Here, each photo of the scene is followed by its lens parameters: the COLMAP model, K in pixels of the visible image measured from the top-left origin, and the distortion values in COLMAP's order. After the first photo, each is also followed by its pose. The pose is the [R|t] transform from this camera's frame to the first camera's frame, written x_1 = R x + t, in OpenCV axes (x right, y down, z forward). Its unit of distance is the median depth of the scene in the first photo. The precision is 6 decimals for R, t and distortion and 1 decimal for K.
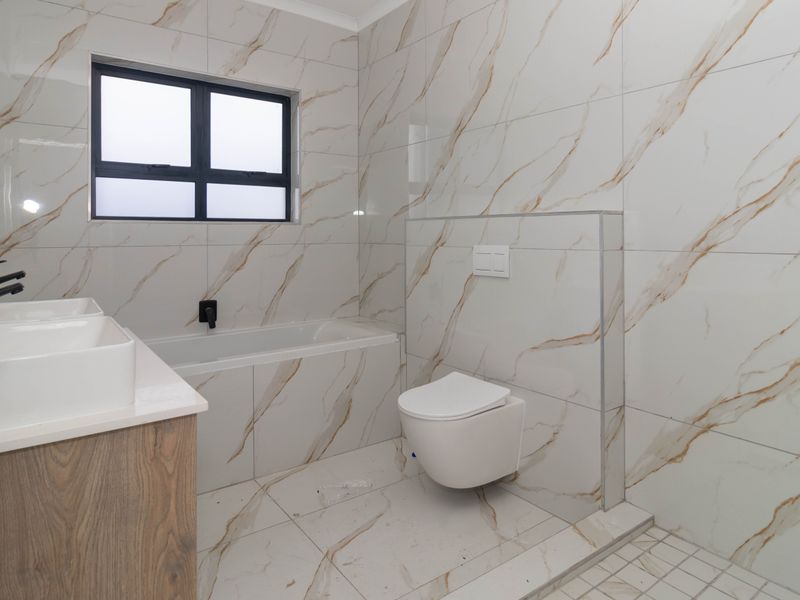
lens RADIAL K [[507.8, 0, 401.9], [0, 507.8, 231.4], [0, 0, 1]] dist [0.003397, -0.000391]
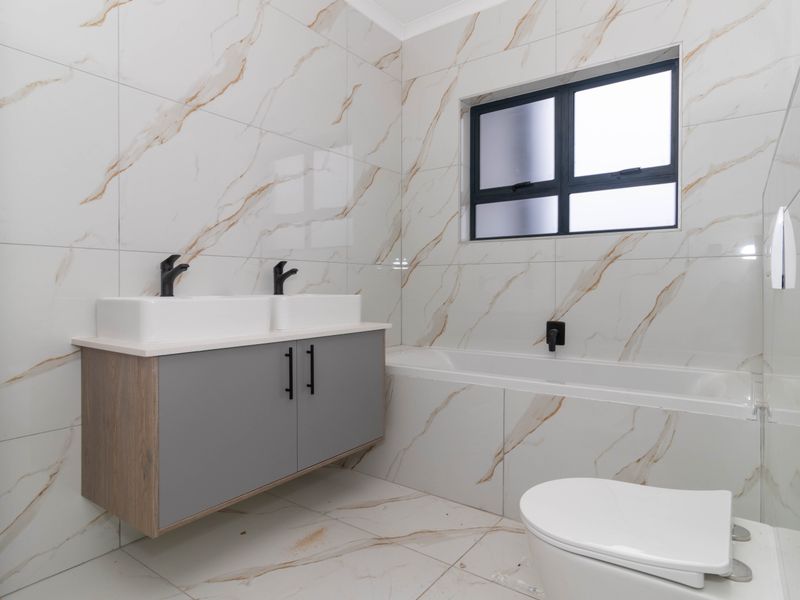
lens RADIAL K [[483.7, 0, 399.8], [0, 483.7, 286.8], [0, 0, 1]] dist [0.000484, -0.000440]
pose [[0.307323, 0.006301, -0.951584, 0.354550], [0.007743, 0.999928, 0.009122, 0.061525], [0.951574, -0.010171, 0.307252, 0.451865]]
